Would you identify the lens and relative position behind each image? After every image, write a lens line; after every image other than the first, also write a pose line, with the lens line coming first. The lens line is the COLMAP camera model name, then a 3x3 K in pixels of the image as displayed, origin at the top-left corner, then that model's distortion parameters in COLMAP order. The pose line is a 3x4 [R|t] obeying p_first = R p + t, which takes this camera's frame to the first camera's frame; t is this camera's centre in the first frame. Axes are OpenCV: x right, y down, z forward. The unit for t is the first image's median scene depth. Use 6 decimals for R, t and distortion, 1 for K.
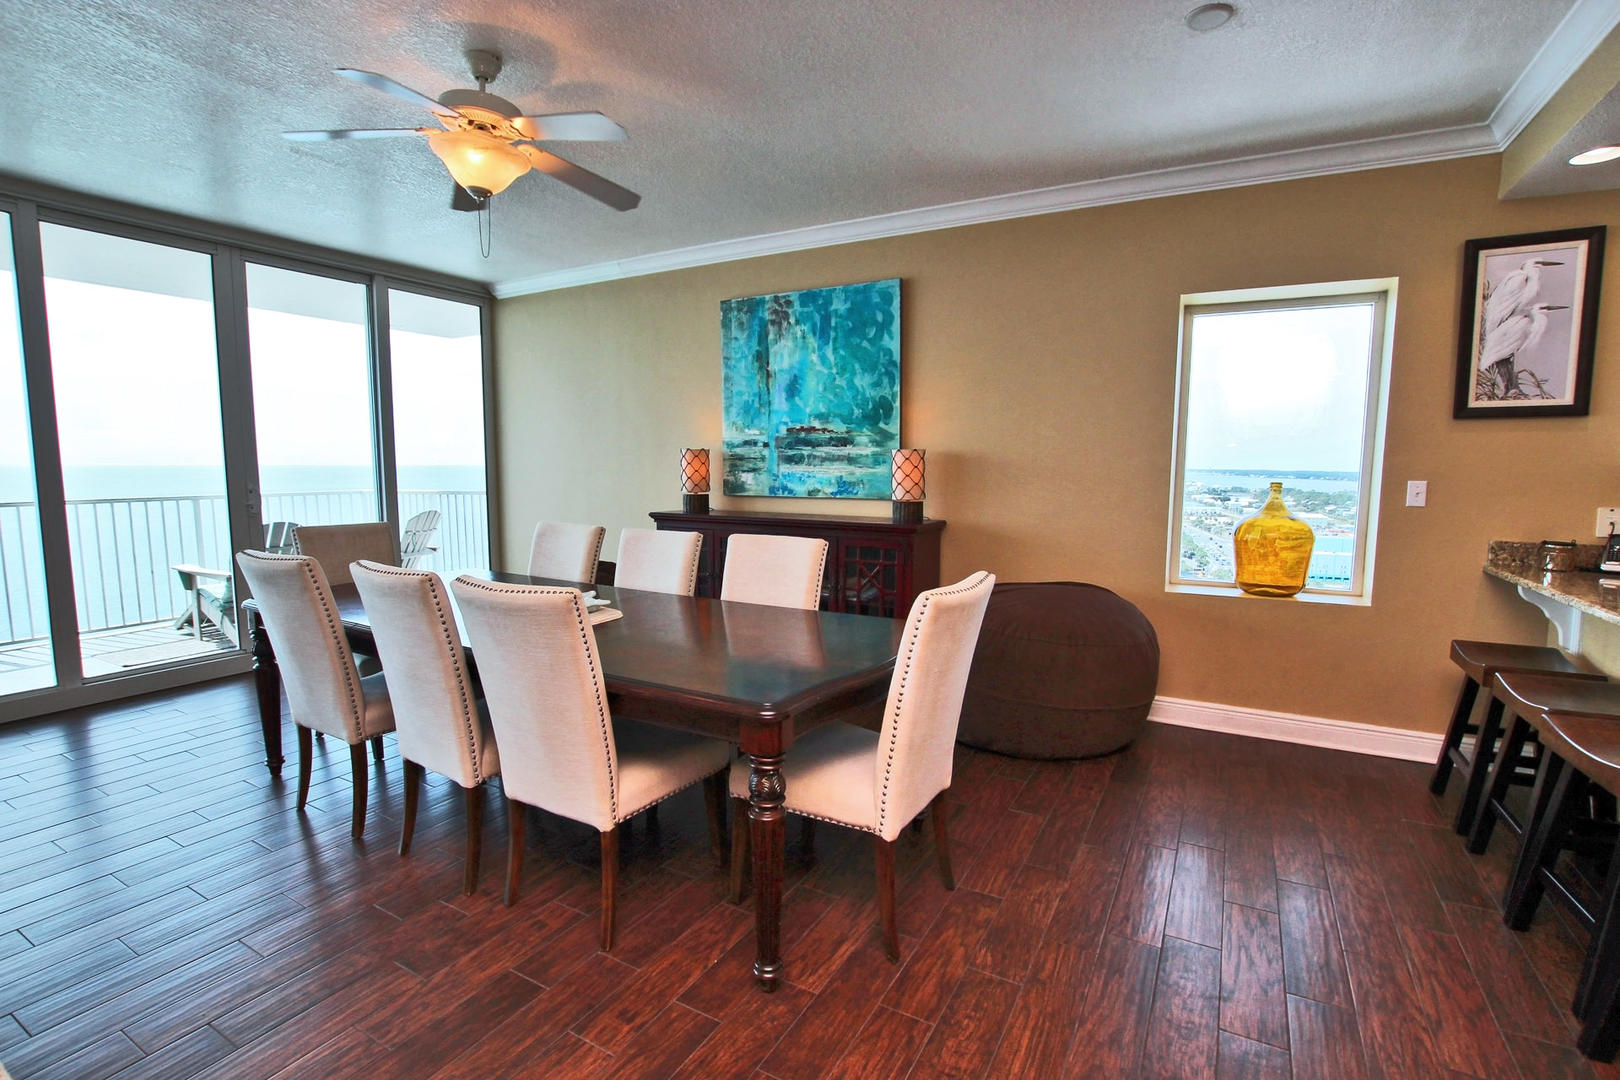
lens RADIAL K [[750.2, 0, 811.8], [0, 750.2, 545.6], [0, 0, 1]] dist [-0.033640, 0.004793]
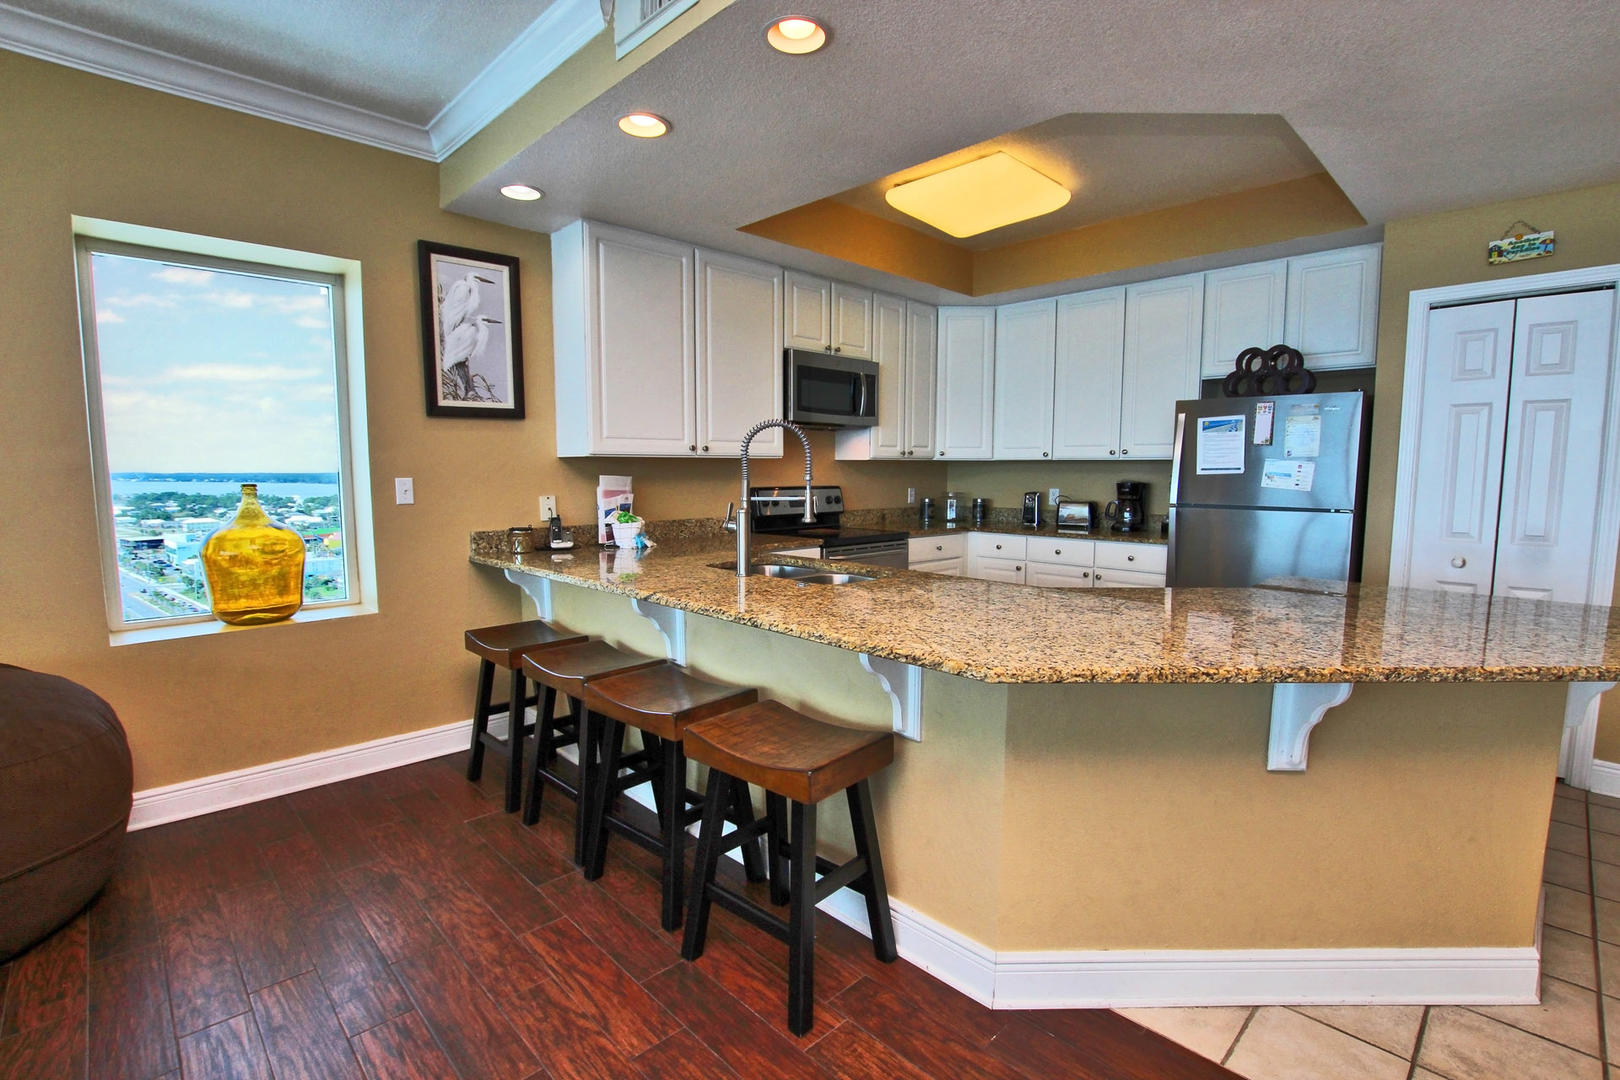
lens RADIAL K [[750.2, 0, 810.1], [0, 750.2, 548.3], [0, 0, 1]] dist [-0.033640, 0.004793]
pose [[0.280921, -0.107008, 0.953747, 0.016574], [0.104670, 0.991253, 0.080386, -0.013354], [-0.954006, 0.077246, 0.289665, 0.150501]]
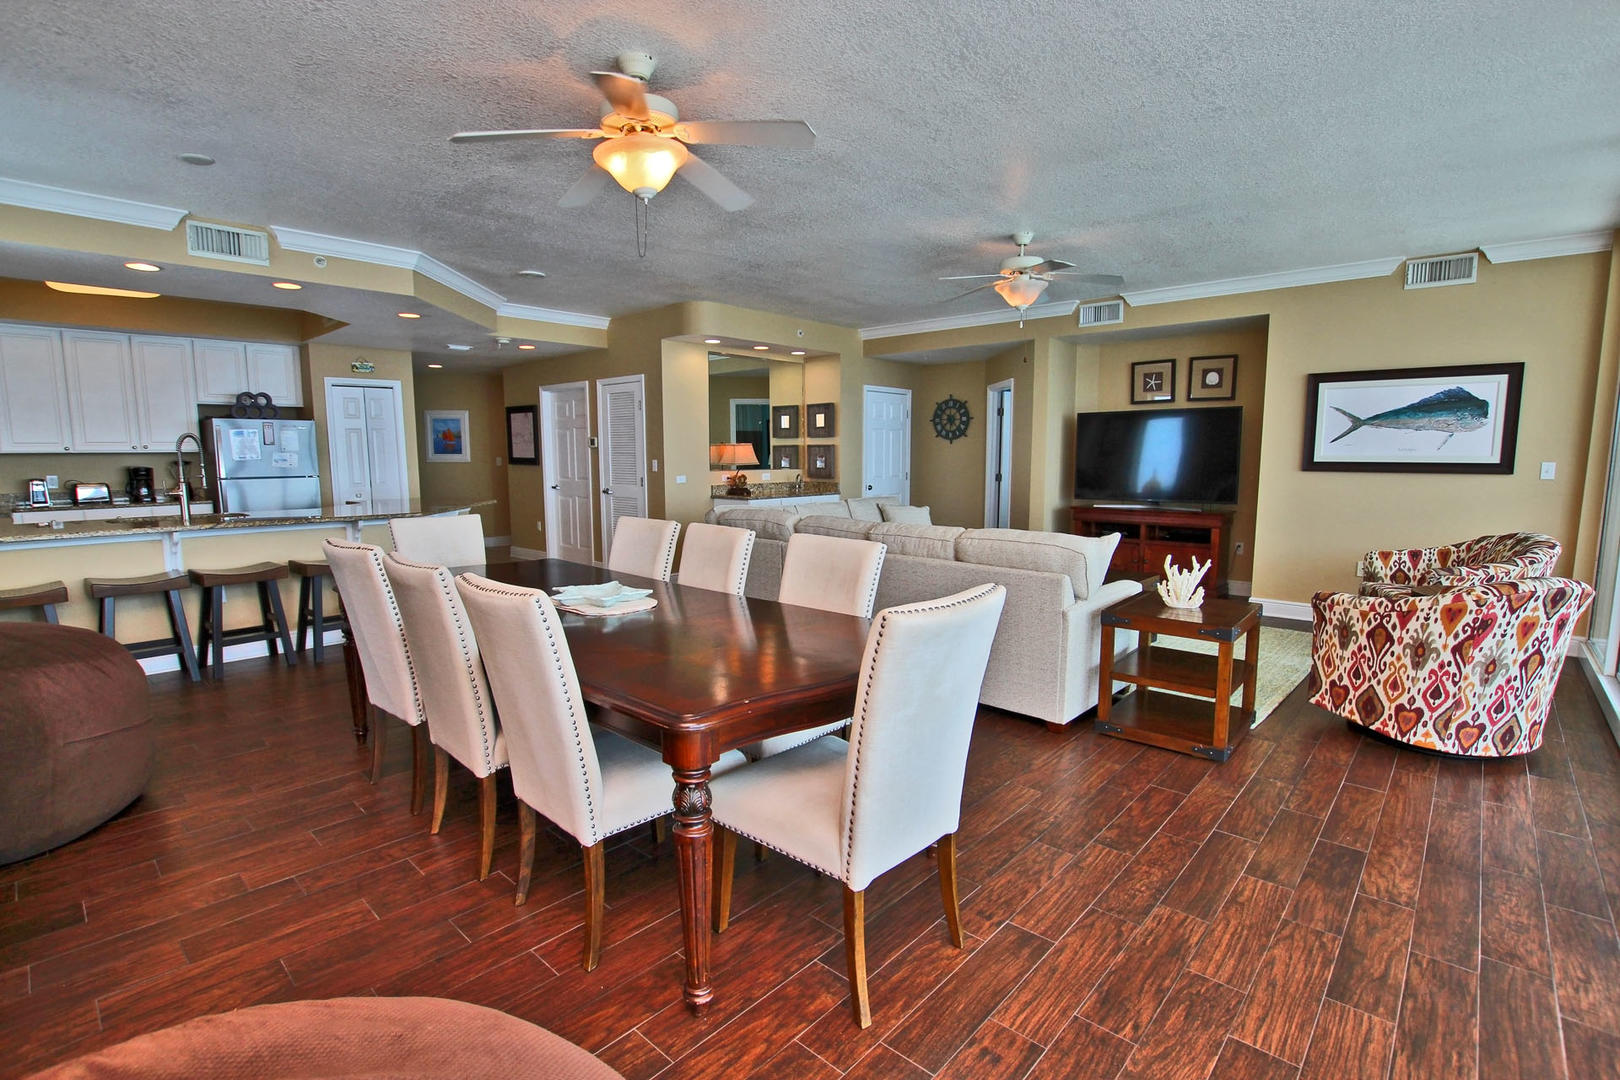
lens RADIAL K [[750.2, 0, 810.1], [0, 750.2, 545.6], [0, 0, 1]] dist [-0.033640, 0.004793]
pose [[-0.972808, -0.033641, 0.229158, -0.553445], [0.020210, 0.973292, 0.228679, -0.141087], [-0.230730, 0.227092, -0.946146, 1.214558]]
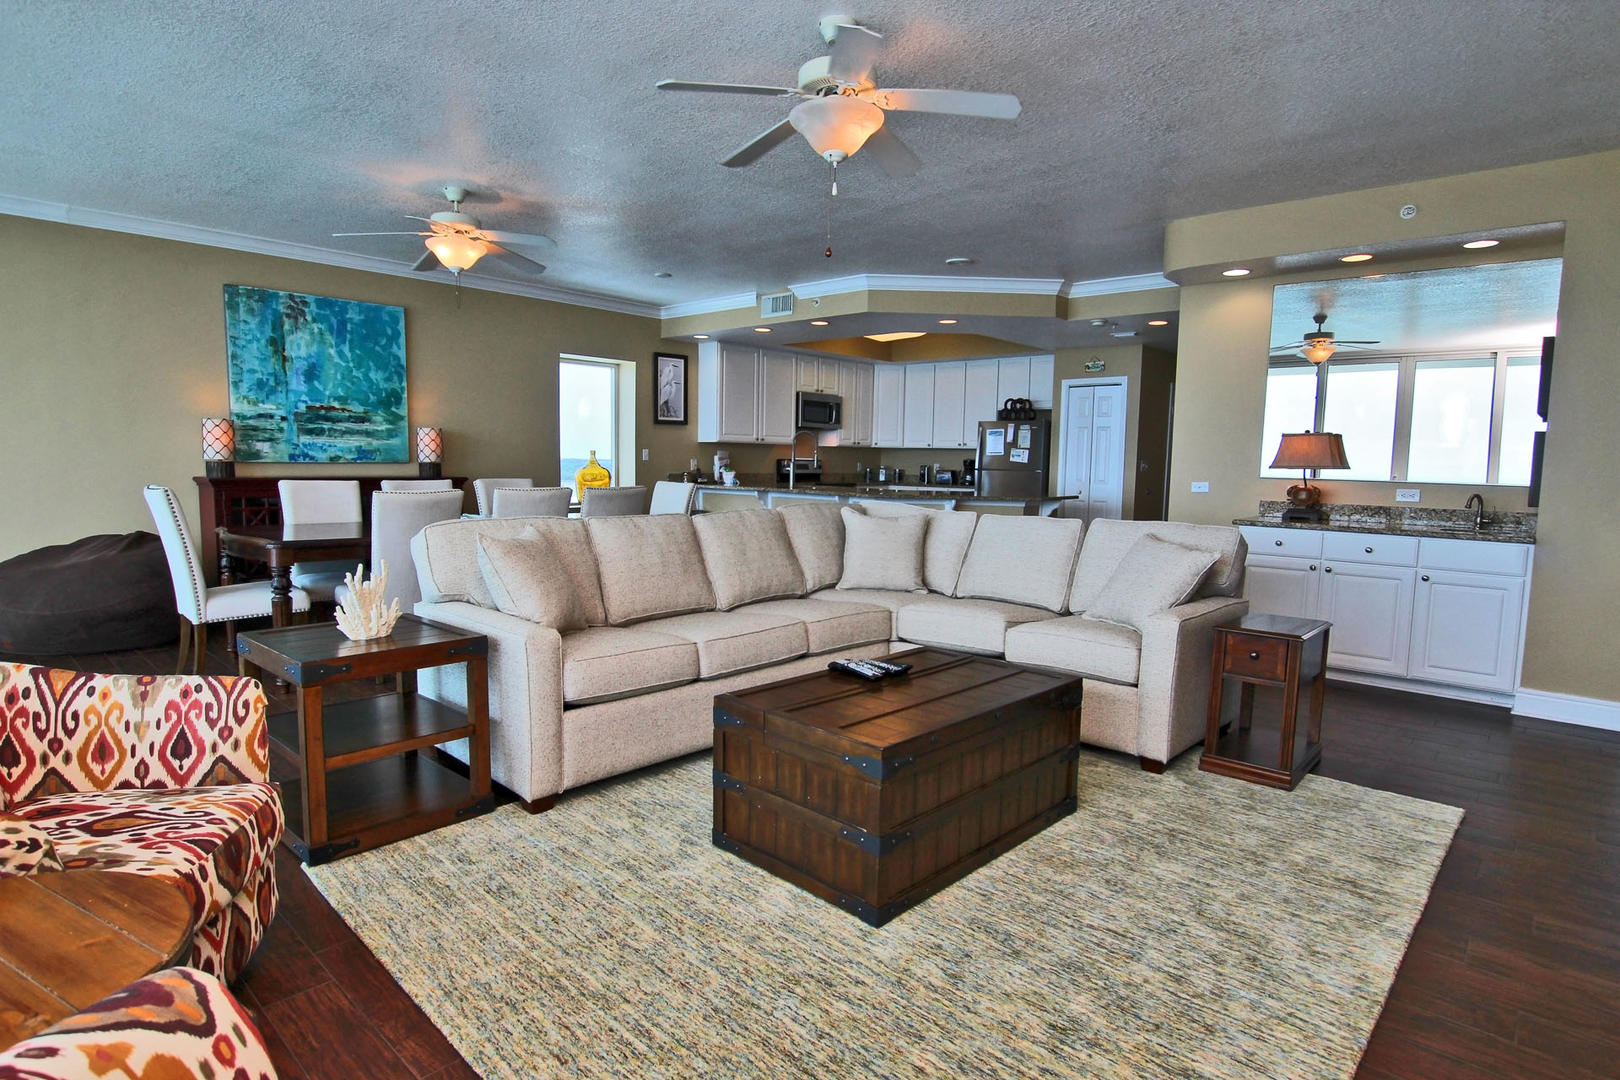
lens RADIAL K [[872.4, 0, 811.8], [0, 872.4, 540.4], [0, 0, 1]] dist [-0.017882, 0.000064]
pose [[0.224900, -0.094829, 0.969756, -1.328215], [0.087149, 0.993222, 0.076912, 0.024615], [-0.970477, 0.067216, 0.231640, -0.108646]]
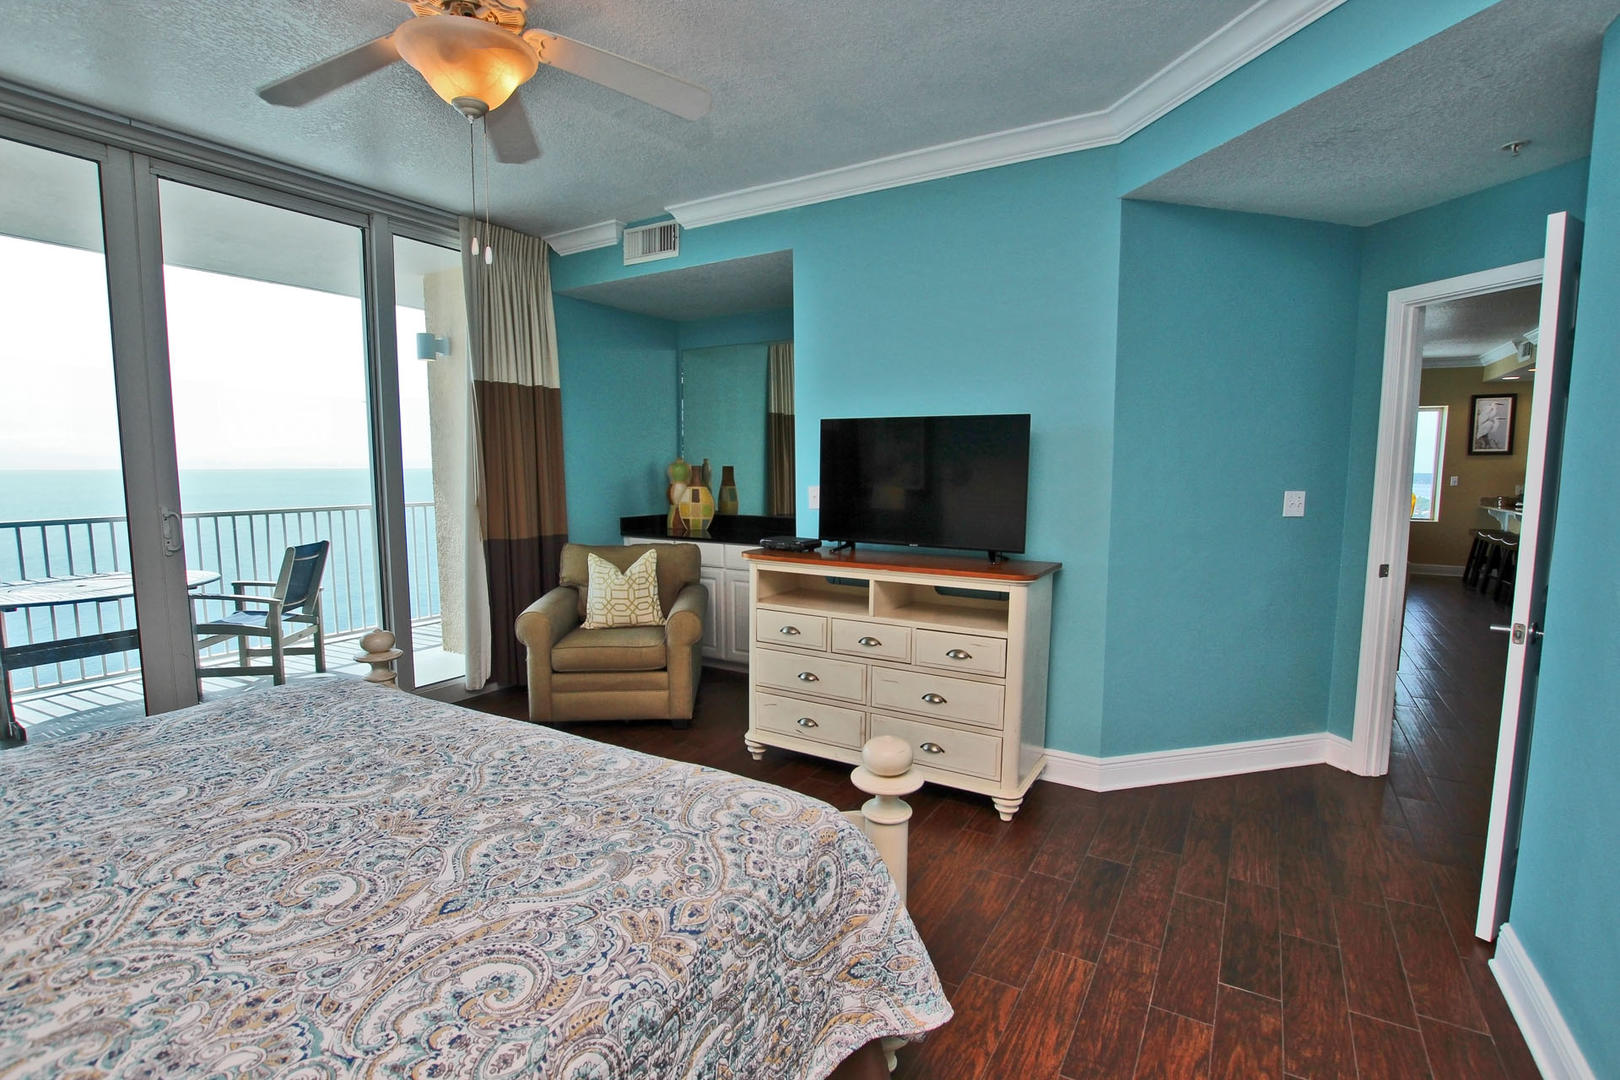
lens RADIAL K [[750.2, 0, 810.2], [0, 750.2, 553.6], [0, 0, 1]] dist [-0.033640, 0.004793]
pose [[0.999748, -0.008775, -0.020669, -1.200751], [0.008776, 0.999961, -0.000052, 0.138900], [0.020669, -0.000130, 0.999786, -1.402911]]
